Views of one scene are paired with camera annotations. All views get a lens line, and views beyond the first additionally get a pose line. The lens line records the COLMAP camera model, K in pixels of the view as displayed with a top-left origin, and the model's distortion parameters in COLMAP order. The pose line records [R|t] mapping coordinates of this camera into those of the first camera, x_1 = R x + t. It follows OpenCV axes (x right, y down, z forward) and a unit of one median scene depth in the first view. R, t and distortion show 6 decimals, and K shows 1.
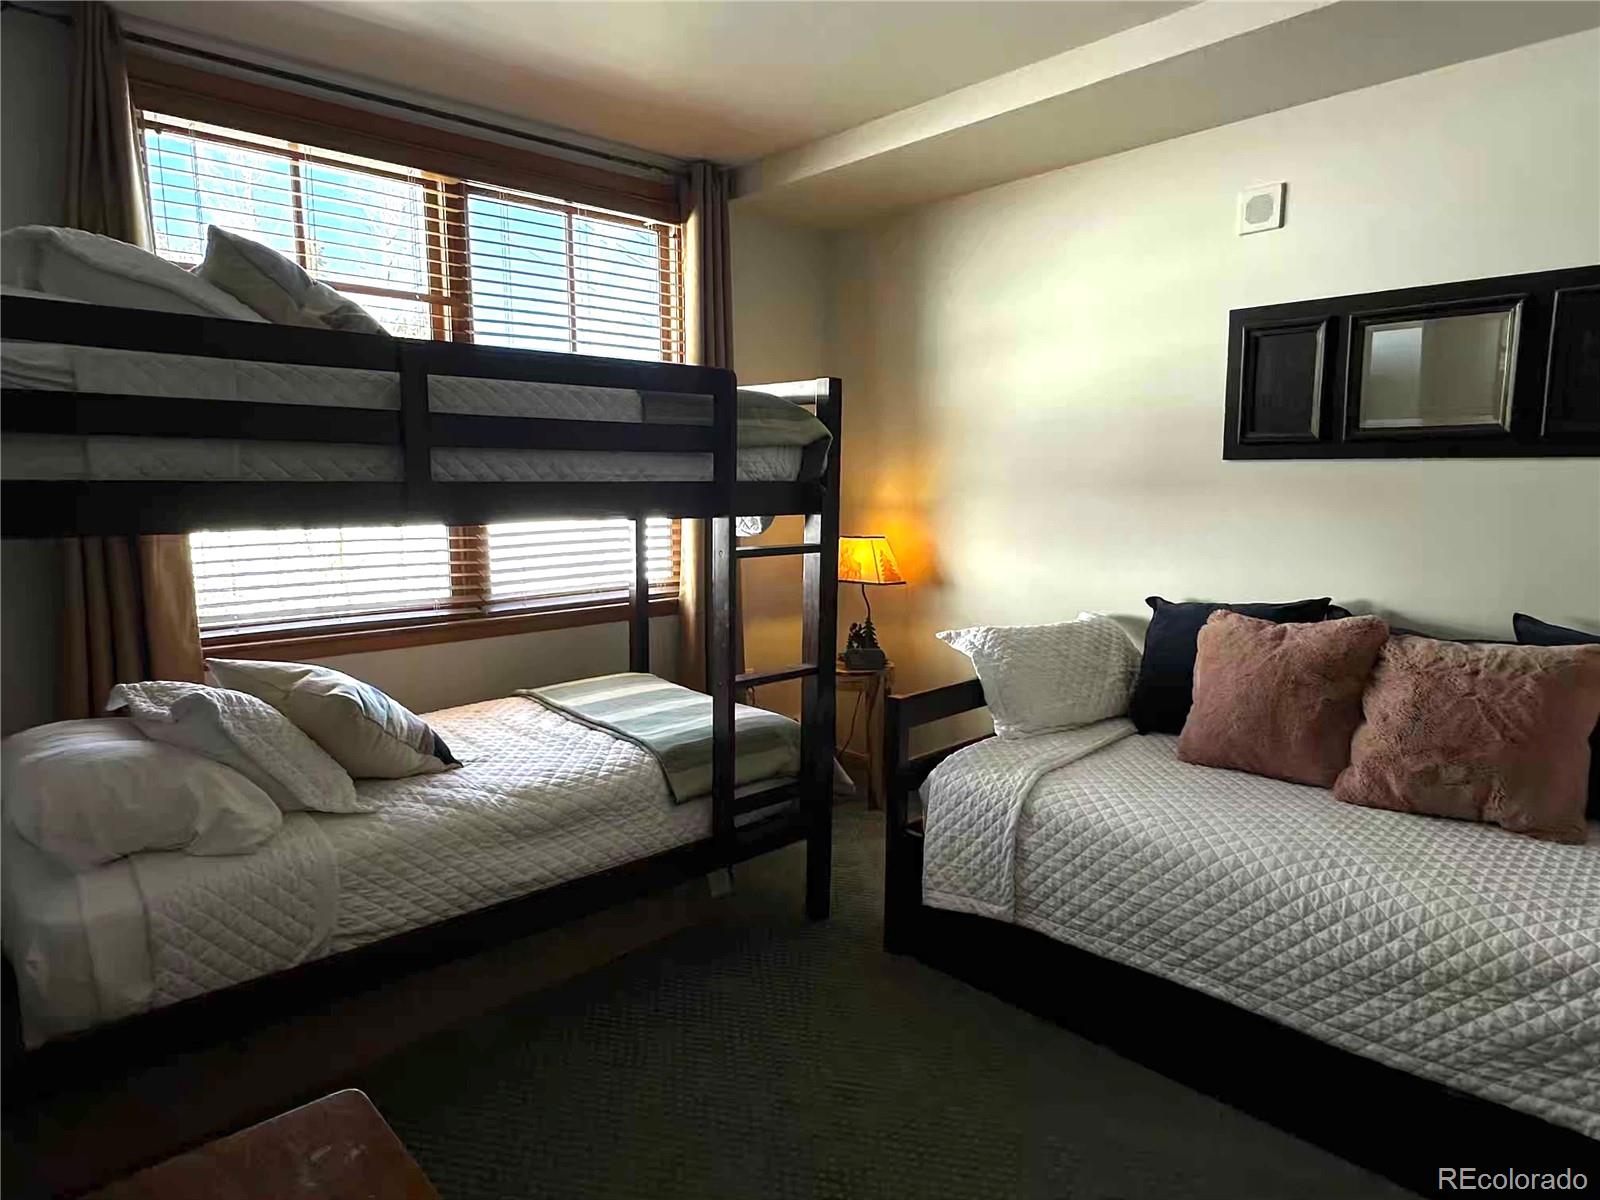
lens RADIAL K [[988.0, 0, 800.2], [0, 988.0, 593.8], [0, 0, 1]] dist [0.003818, 0.000876]
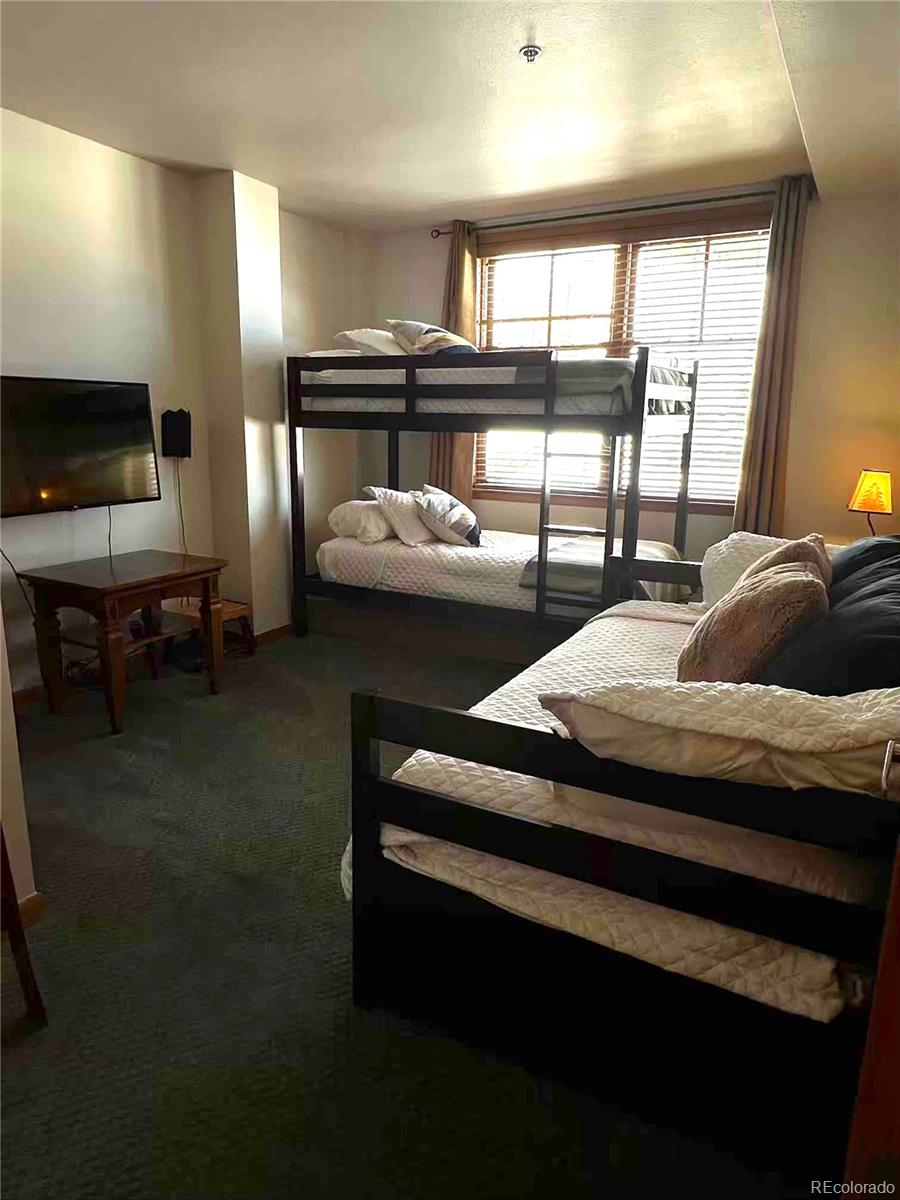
lens RADIAL K [[758.1, 0, 450.4], [0, 758.1, 600.7], [0, 0, 1]] dist [0.001559, -0.003710]
pose [[0.296080, 0.226001, -0.928041, 1.229380], [-0.130033, 0.972096, 0.195244, -0.031875], [0.946271, 0.062868, 0.317206, 0.414646]]
